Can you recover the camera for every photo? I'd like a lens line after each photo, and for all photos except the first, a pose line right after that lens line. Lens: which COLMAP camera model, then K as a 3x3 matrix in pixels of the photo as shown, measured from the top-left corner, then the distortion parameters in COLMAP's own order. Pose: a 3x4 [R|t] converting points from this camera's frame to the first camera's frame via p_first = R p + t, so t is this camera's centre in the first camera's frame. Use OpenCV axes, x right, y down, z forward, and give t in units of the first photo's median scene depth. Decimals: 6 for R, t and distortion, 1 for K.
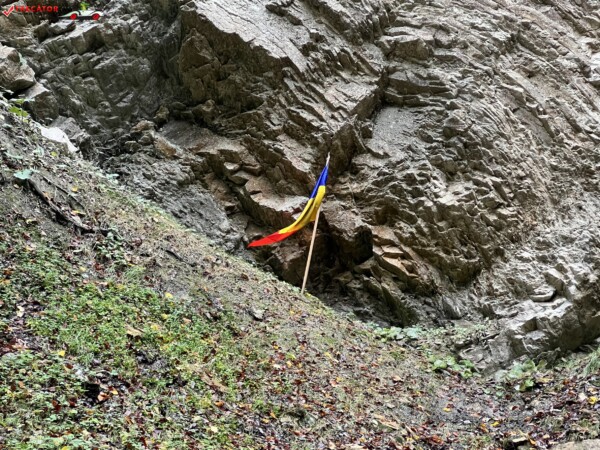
lens RADIAL K [[1351.8, 0, 301.1], [0, 1351.8, 223.7], [0, 0, 1]] dist [-0.209934, 5.685204]
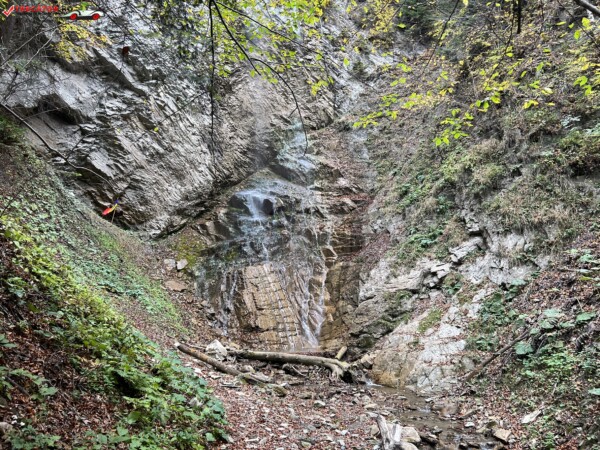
lens RADIAL K [[447.7, 0, 303.1], [0, 447.7, 226.4], [0, 0, 1]] dist [0.065426, -0.075958]
pose [[0.738702, 0.065677, 0.670824, -0.636247], [-0.227844, 0.960987, 0.156813, -0.391568], [-0.634354, -0.268682, 0.724848, -0.799316]]
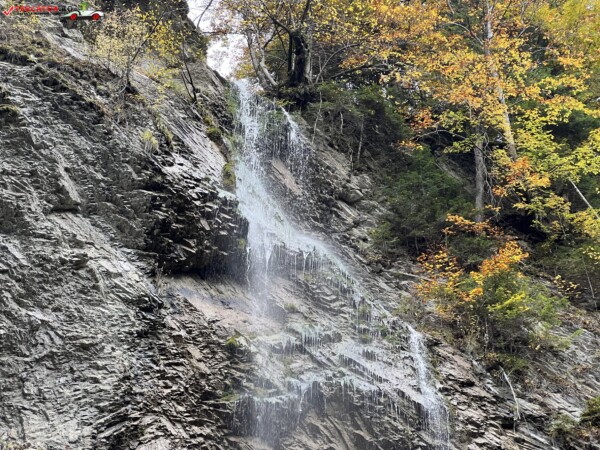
lens RADIAL K [[1331.0, 0, 302.8], [0, 1331.0, 223.1], [0, 0, 1]] dist [0.043106, 2.557000]
pose [[0.844312, 0.402821, 0.353371, -0.128464], [-0.187963, 0.840194, -0.508668, -0.158986], [-0.501803, 0.363054, 0.785102, -0.388468]]
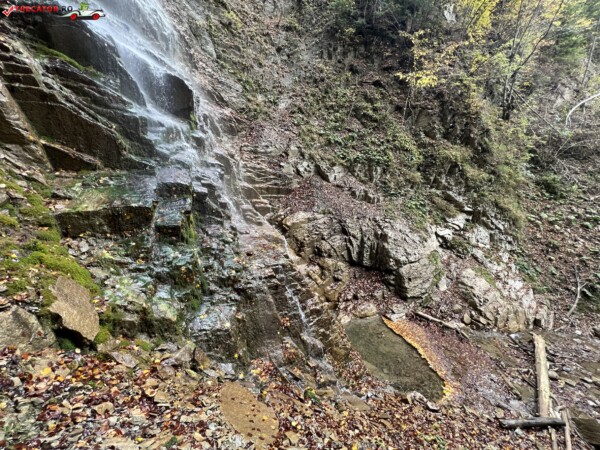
lens RADIAL K [[239.0, 0, 300.2], [0, 239.0, 226.0], [0, 0, 1]] dist [0.000025, -0.000107]
pose [[-0.503172, -0.256996, 0.825089, -0.048148], [-0.409423, 0.911700, 0.034291, -0.017947], [-0.761046, -0.320557, -0.563962, 0.712332]]
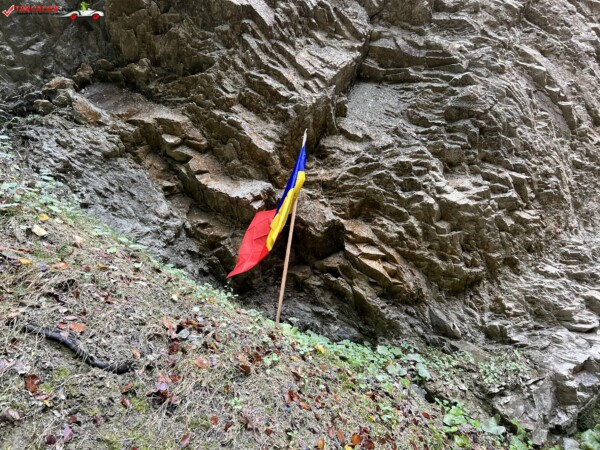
lens RADIAL K [[451.6, 0, 296.4], [0, 451.6, 224.3], [0, 0, 1]] dist [0.057845, -0.064949]
pose [[0.957601, 0.020446, 0.287372, -0.061148], [-0.050948, 0.993776, 0.099065, -0.023075], [-0.283558, -0.109506, 0.952682, 0.746113]]
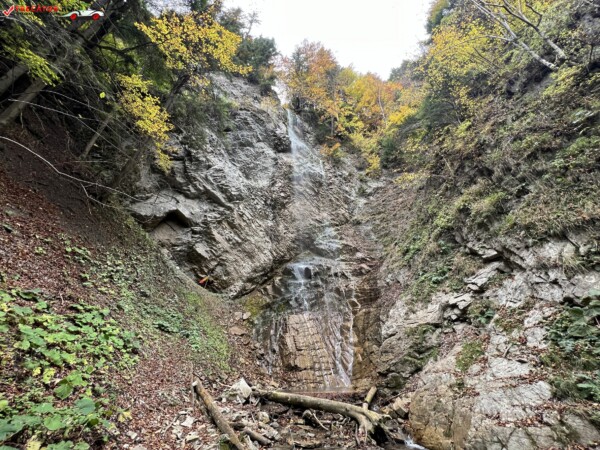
lens RADIAL K [[238.2, 0, 300.3], [0, 238.2, 226.4], [0, 0, 1]] dist [0.000034, 0.000031]
pose [[0.845793, 0.200215, 0.494517, -0.291501], [-0.160476, 0.979460, -0.122086, -0.230785], [-0.508804, 0.023901, 0.860551, -0.541709]]
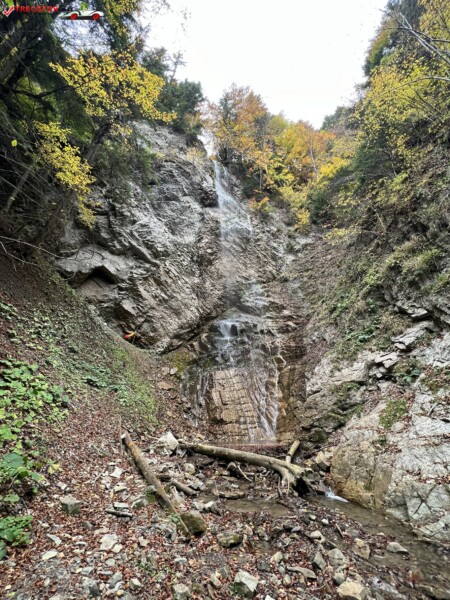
lens RADIAL K [[238.2, 0, 224.4], [0, 238.2, 300.3], [0, 0, 1]] dist [0.000034, 0.000031]
pose [[0.850746, 0.169220, 0.497590, -0.285475], [-0.166818, 0.984736, -0.049675, -0.234145], [-0.498401, -0.040746, 0.865989, -0.534911]]
